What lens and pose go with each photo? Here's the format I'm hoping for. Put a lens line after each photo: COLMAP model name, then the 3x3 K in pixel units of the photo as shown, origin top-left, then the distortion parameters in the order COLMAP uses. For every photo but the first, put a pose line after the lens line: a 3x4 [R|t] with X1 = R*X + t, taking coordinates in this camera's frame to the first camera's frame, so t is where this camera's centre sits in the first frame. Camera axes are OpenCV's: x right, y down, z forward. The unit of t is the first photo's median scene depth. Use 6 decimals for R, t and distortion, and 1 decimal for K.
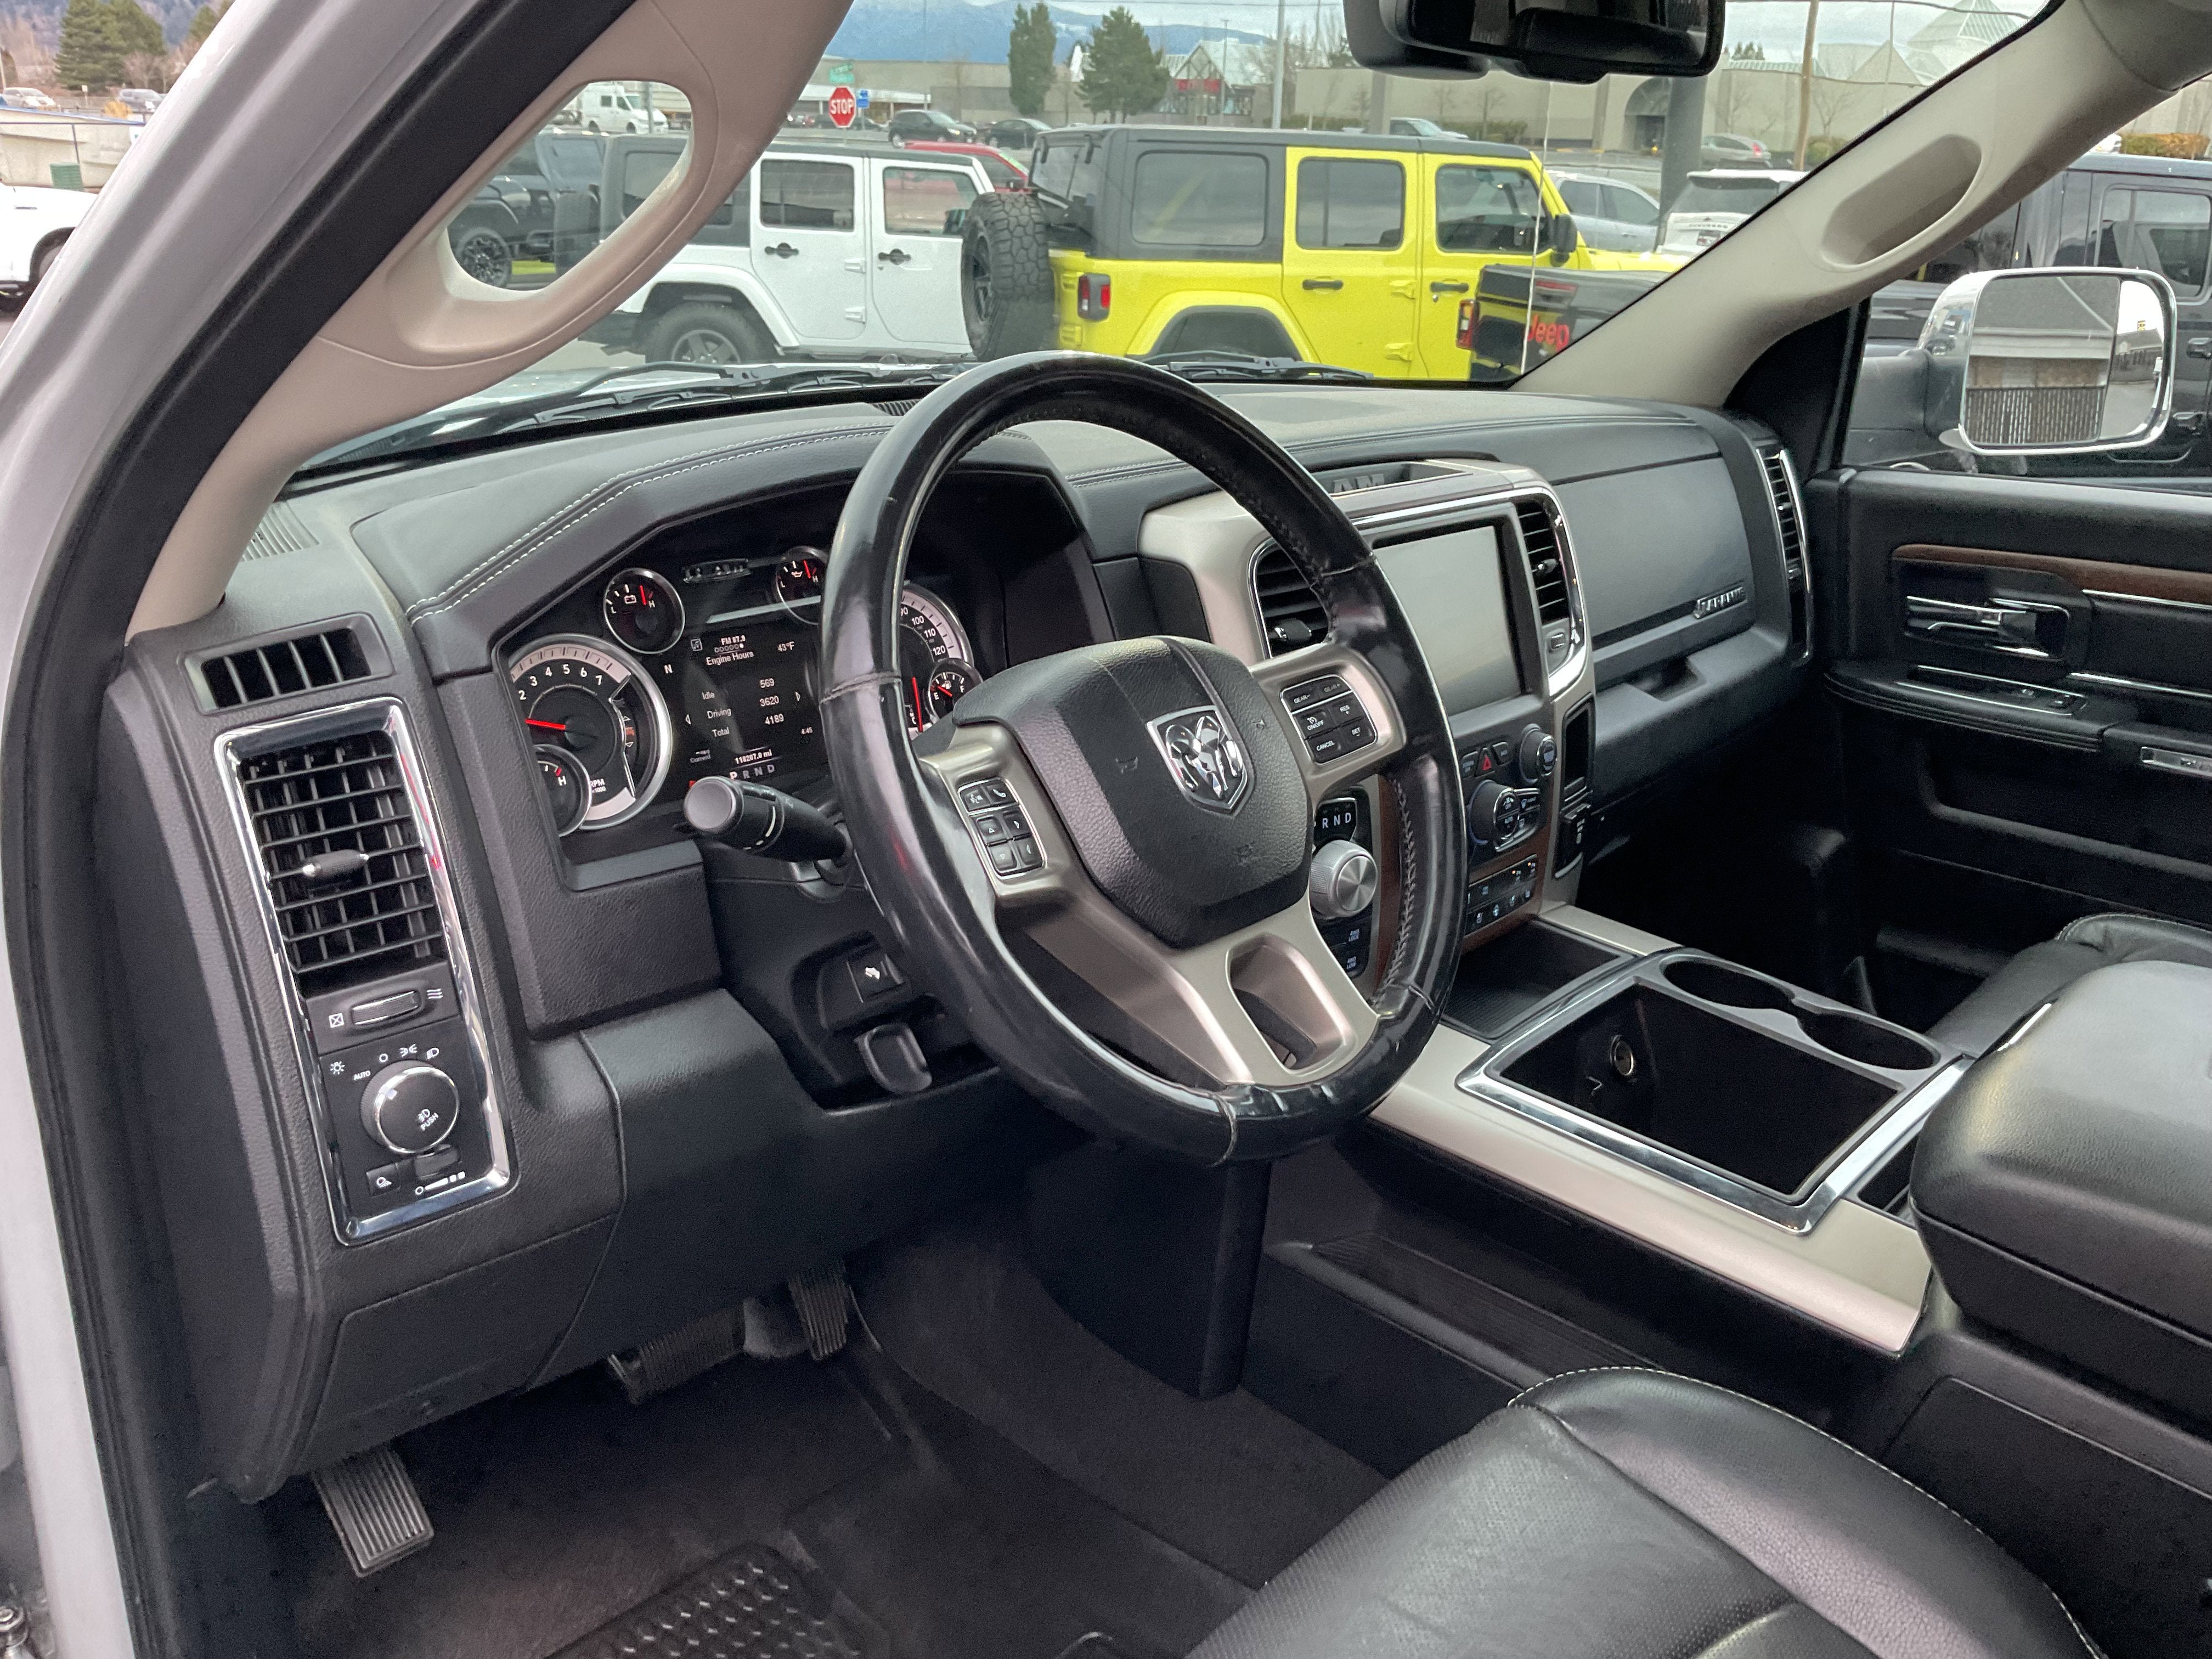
lens RADIAL K [[1879.1, 0, 1106.0], [0, 1879.1, 829.5], [0, 0, 1]] dist [0.037732, -0.070902]
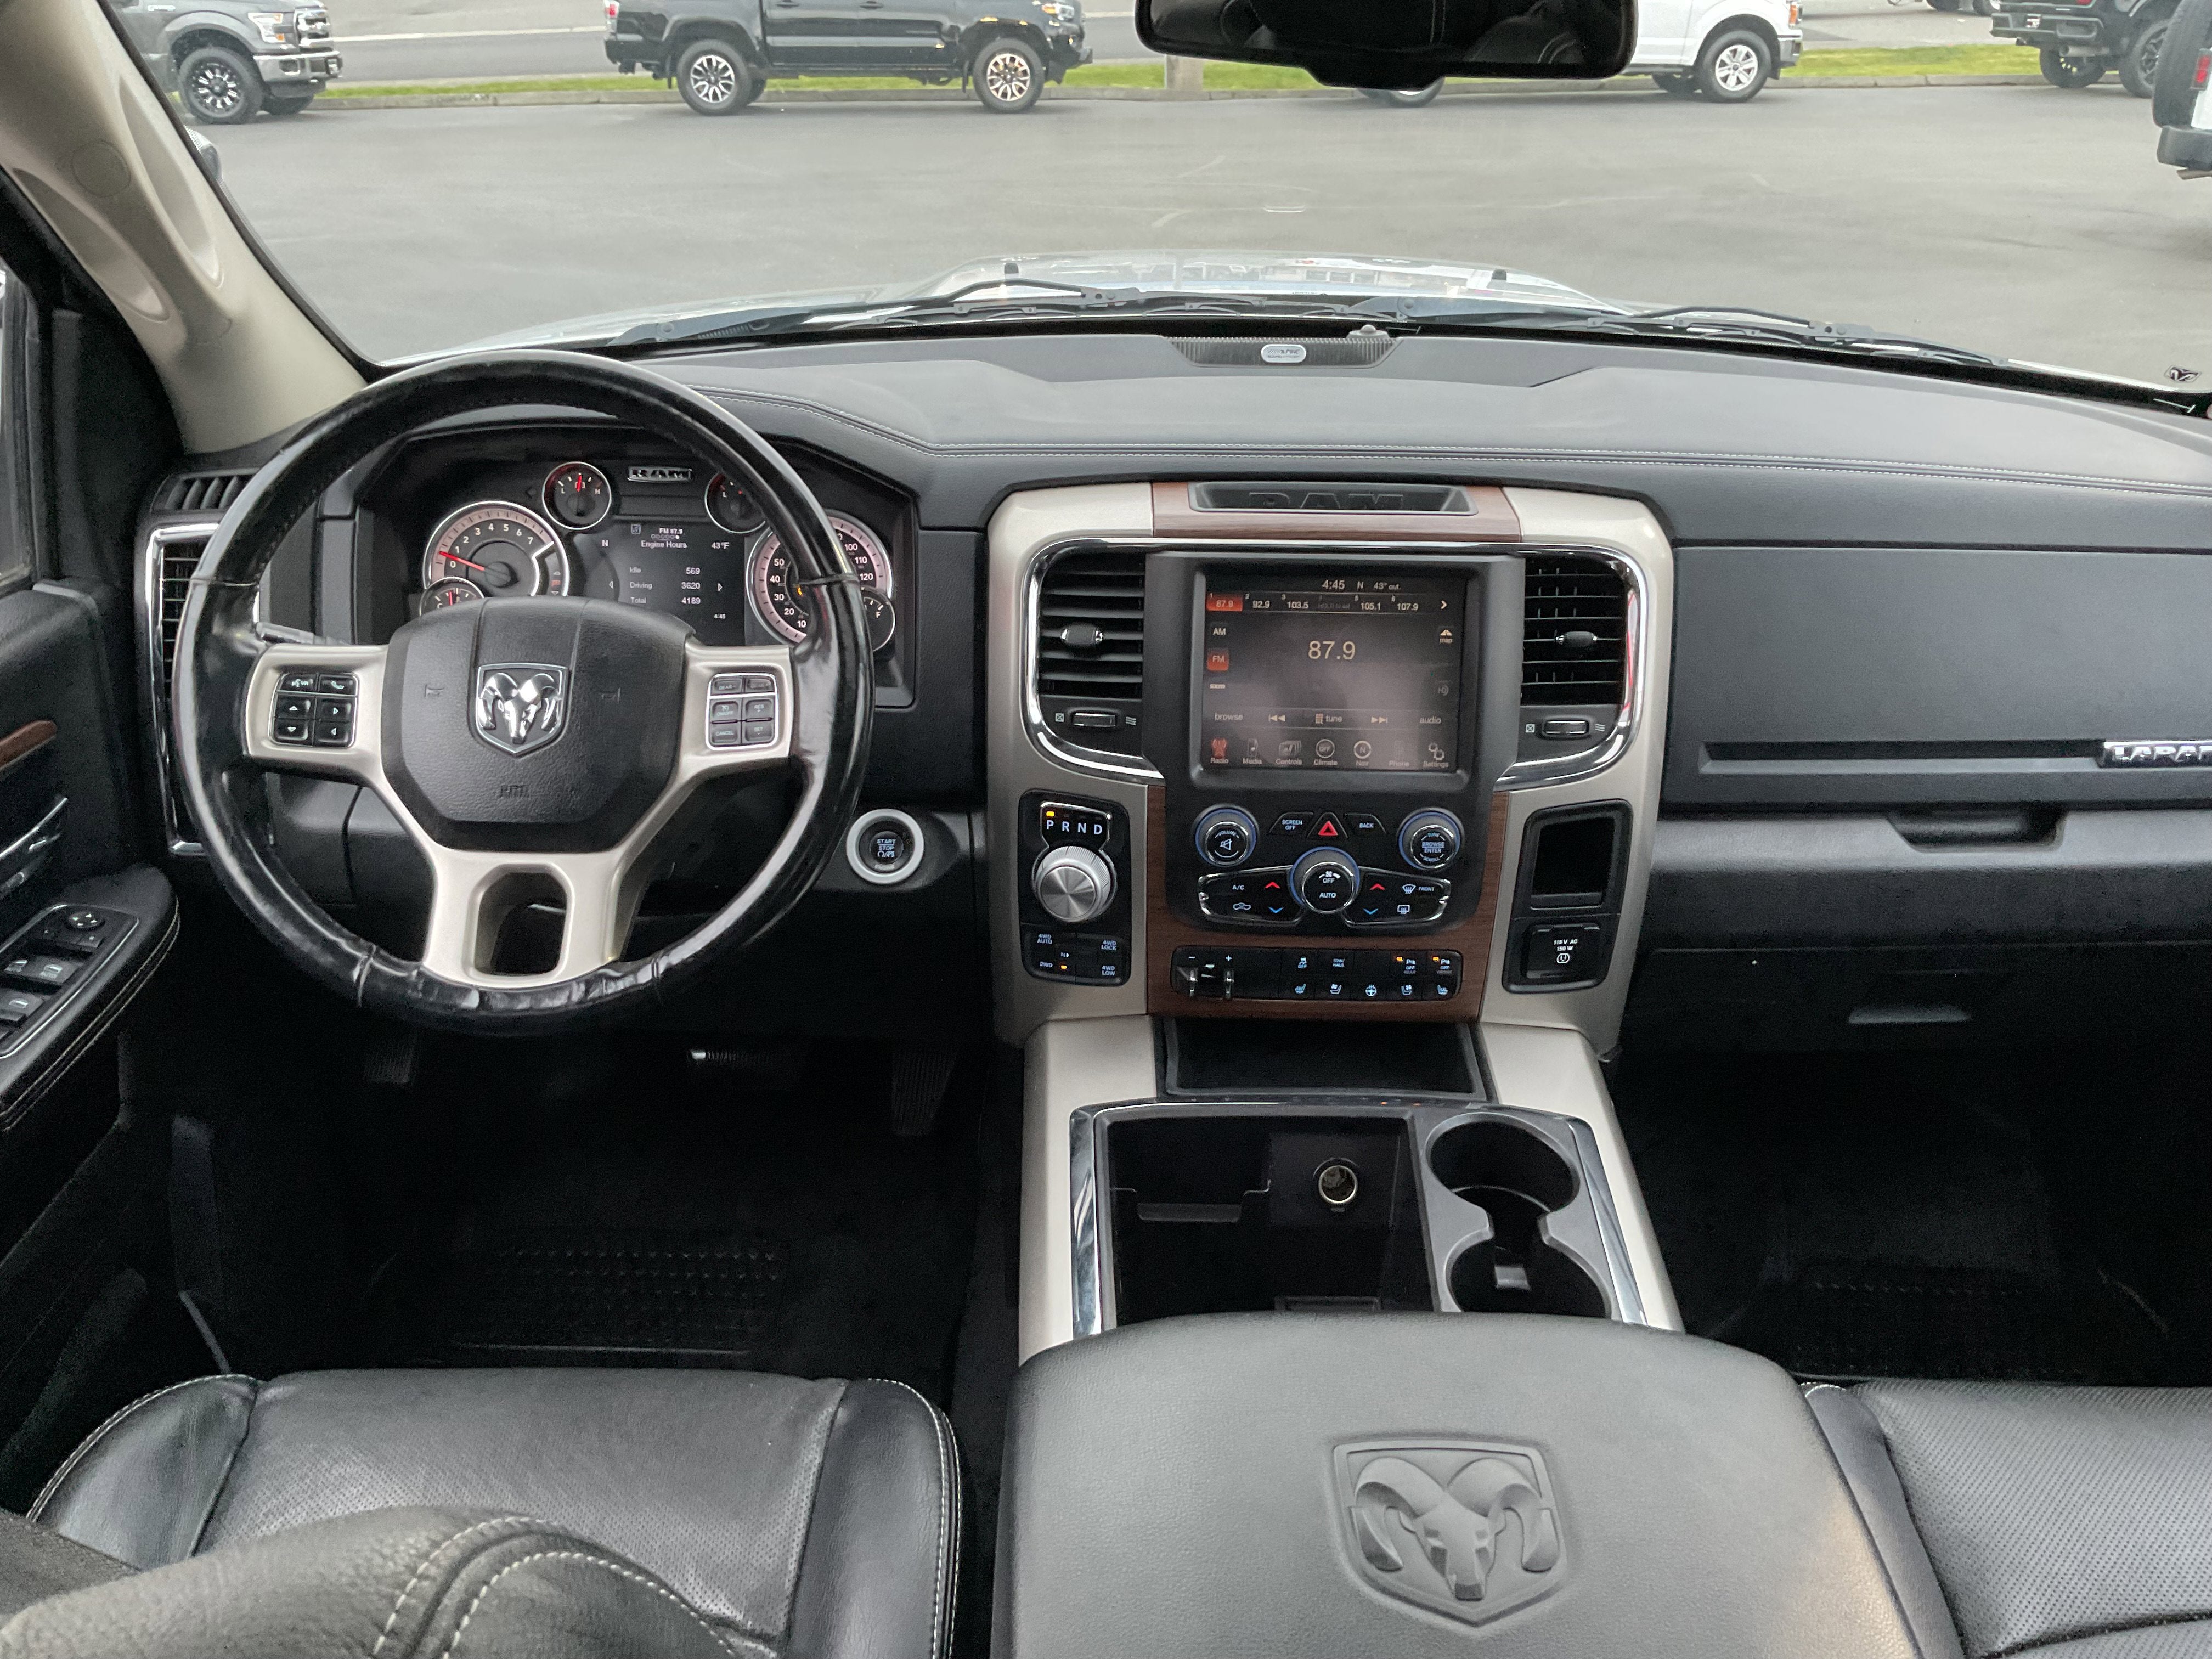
lens RADIAL K [[1879.1, 0, 1106.0], [0, 1879.1, 829.5], [0, 0, 1]] dist [0.037732, -0.070902]
pose [[0.651617, 0.312313, -0.691271, 0.829587], [-0.234446, 0.949609, 0.208032, -0.217186], [0.721409, 0.026509, 0.692002, 0.310501]]
